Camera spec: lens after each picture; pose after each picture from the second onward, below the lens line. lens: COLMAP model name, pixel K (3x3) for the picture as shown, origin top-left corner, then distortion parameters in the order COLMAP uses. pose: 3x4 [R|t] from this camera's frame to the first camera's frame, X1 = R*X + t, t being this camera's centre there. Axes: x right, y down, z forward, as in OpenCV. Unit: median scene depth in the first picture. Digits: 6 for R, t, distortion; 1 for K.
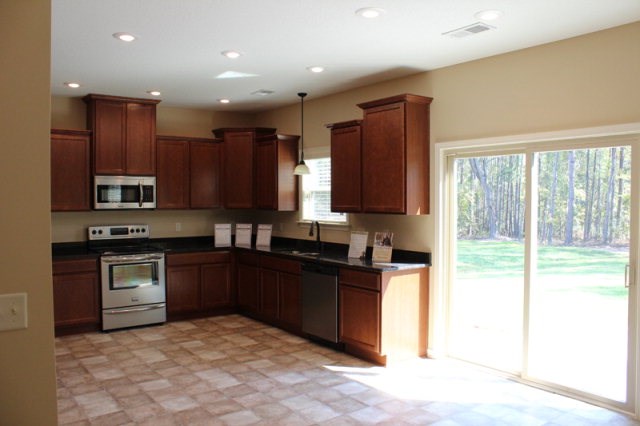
lens RADIAL K [[535.7, 0, 320.0], [0, 535.7, 213.0], [0, 0, 1]] dist [-0.157544, 0.153099]
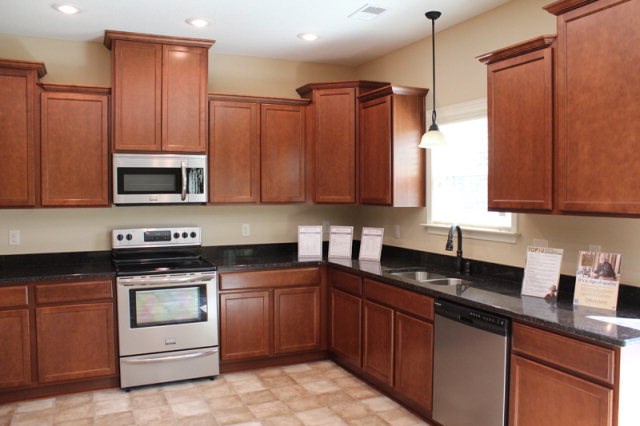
lens RADIAL K [[535.7, 0, 320.0], [0, 535.7, 213.0], [0, 0, 1]] dist [-0.157544, 0.153099]
pose [[0.978290, 0.007224, -0.207113, -0.034041], [-0.004535, 0.999899, 0.013452, -0.005596], [0.207190, -0.012221, 0.978224, 0.385668]]
